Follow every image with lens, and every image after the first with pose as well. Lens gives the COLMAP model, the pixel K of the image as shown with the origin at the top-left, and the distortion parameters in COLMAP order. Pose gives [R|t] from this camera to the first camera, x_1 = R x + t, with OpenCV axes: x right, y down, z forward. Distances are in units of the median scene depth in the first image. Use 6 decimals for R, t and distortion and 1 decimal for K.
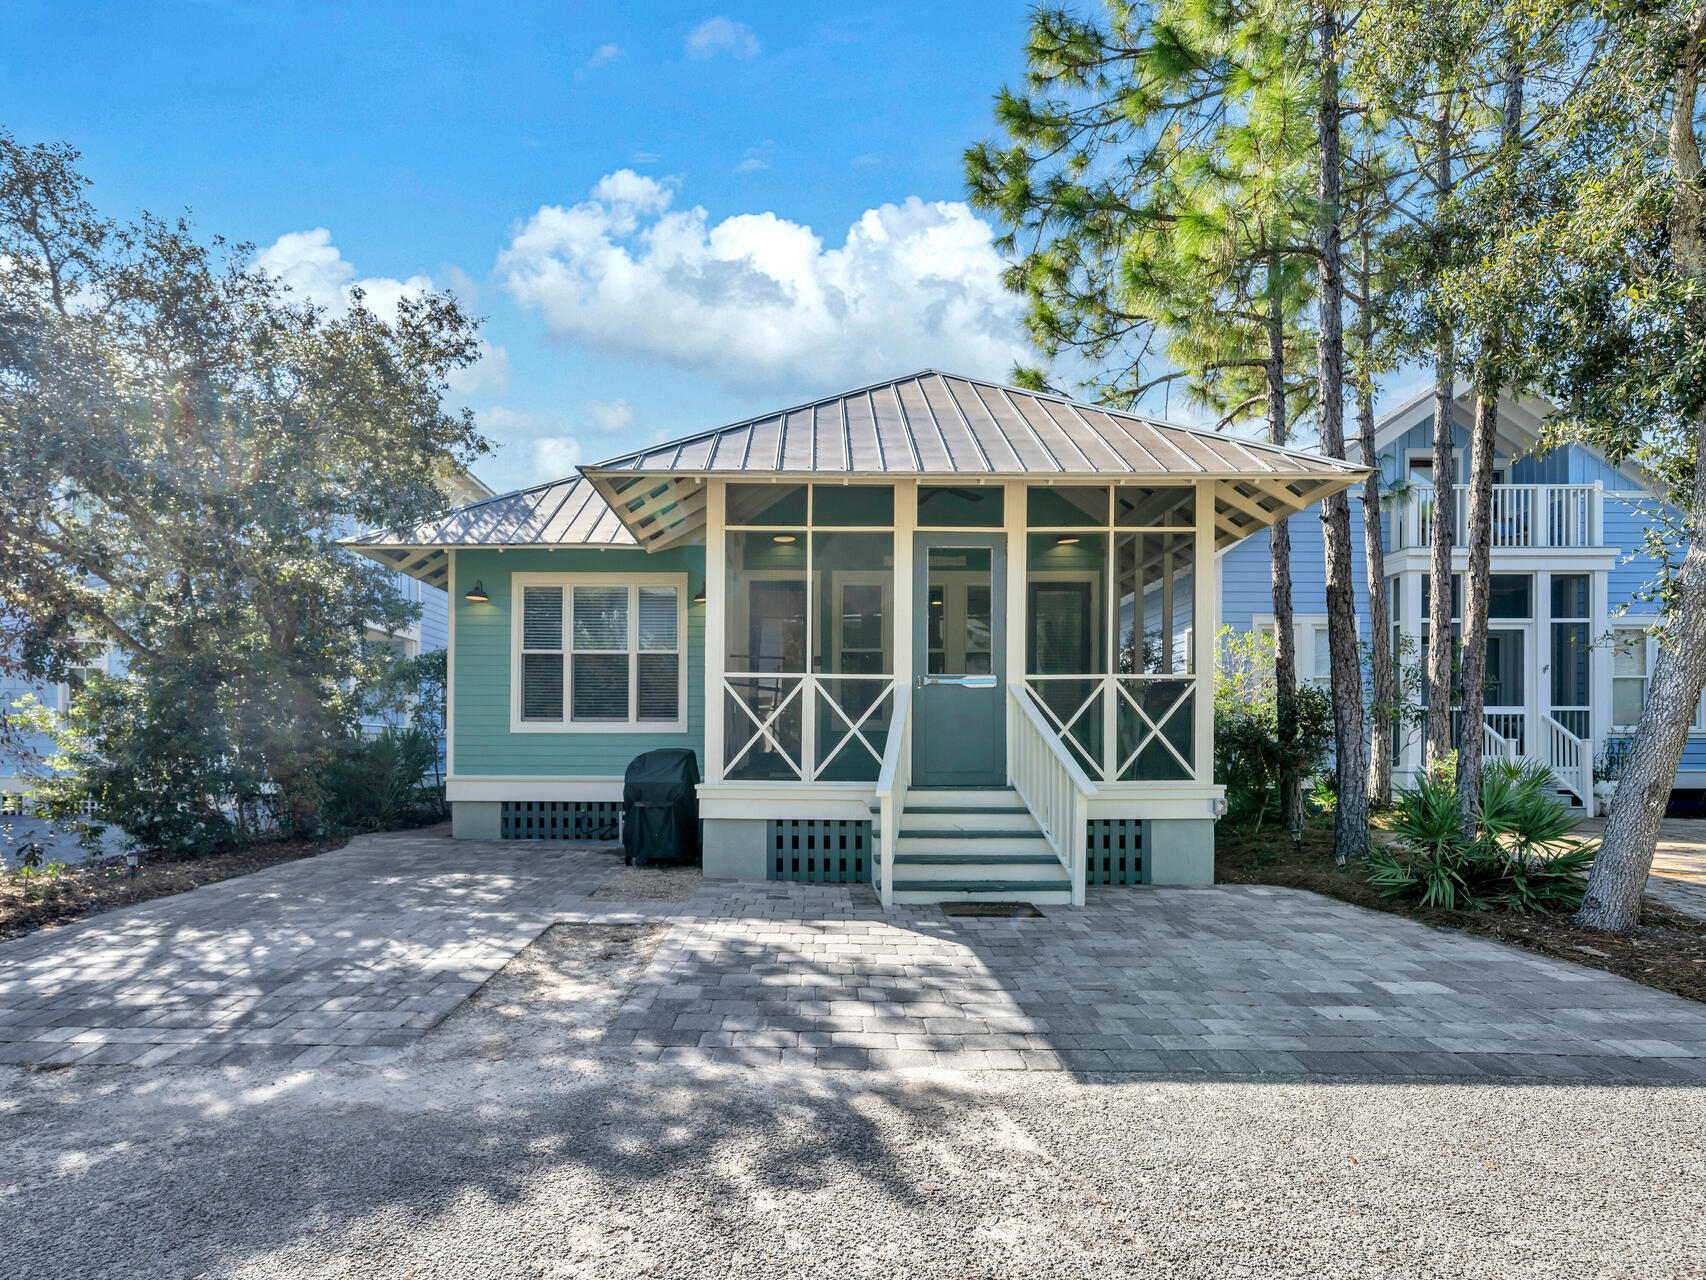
lens RADIAL K [[806.0, 0, 835.3], [0, 806.0, 649.9], [0, 0, 1]] dist [-0.001200, 0.000442]
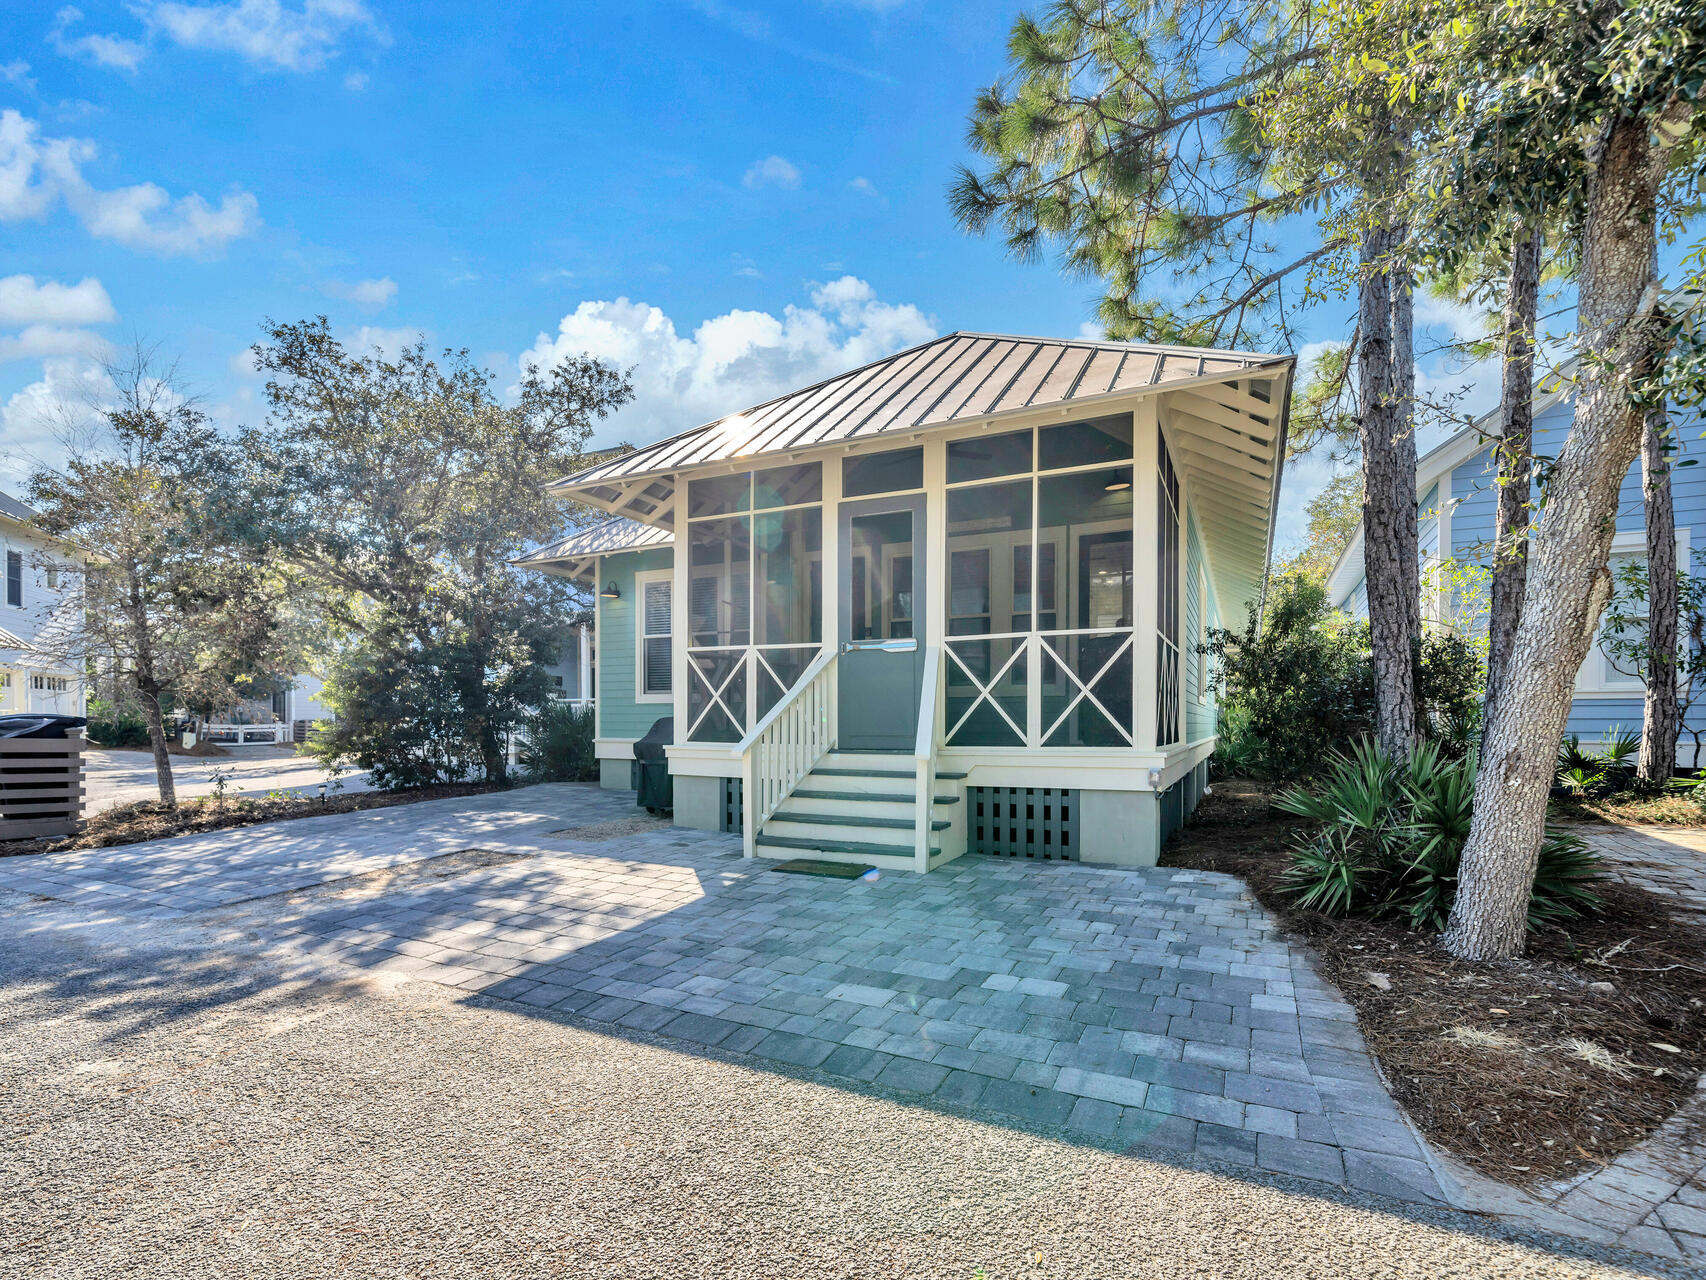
lens RADIAL K [[763.1, 0, 826.5], [0, 763.1, 631.8], [0, 0, 1]] dist [-0.004558, 0.000031]
pose [[0.903676, -0.051497, -0.425110, 0.514362], [0.054838, 0.998486, -0.004384, 0.021976], [0.424692, -0.019350, 0.905131, 0.109220]]
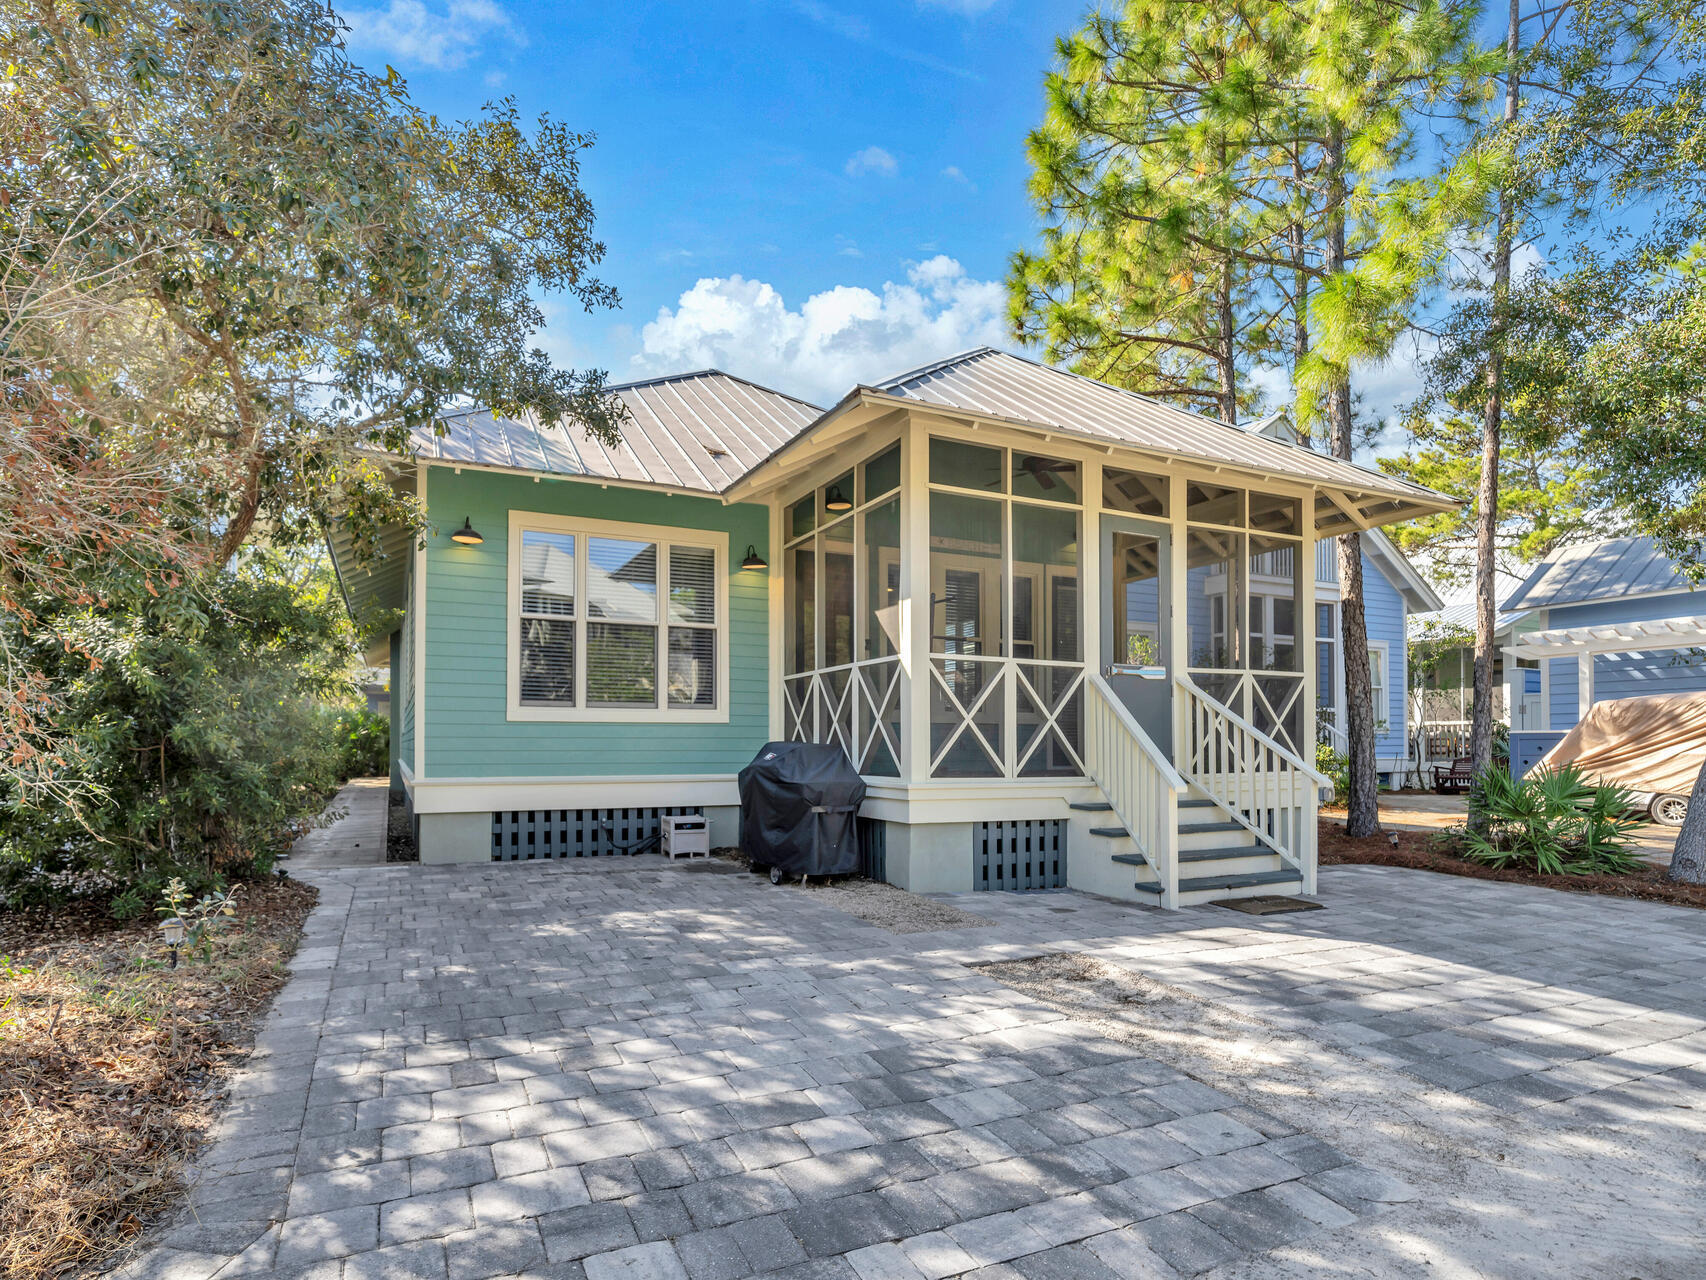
lens RADIAL K [[816.0, 0, 853.0], [0, 816.0, 640.0], [0, 0, 1]] dist [0.001630, 0.000570]
pose [[0.921859, 0.046955, 0.384671, -0.560030], [-0.046802, 0.998856, -0.009765, 0.026687], [-0.384690, -0.009002, 0.923002, 0.229925]]
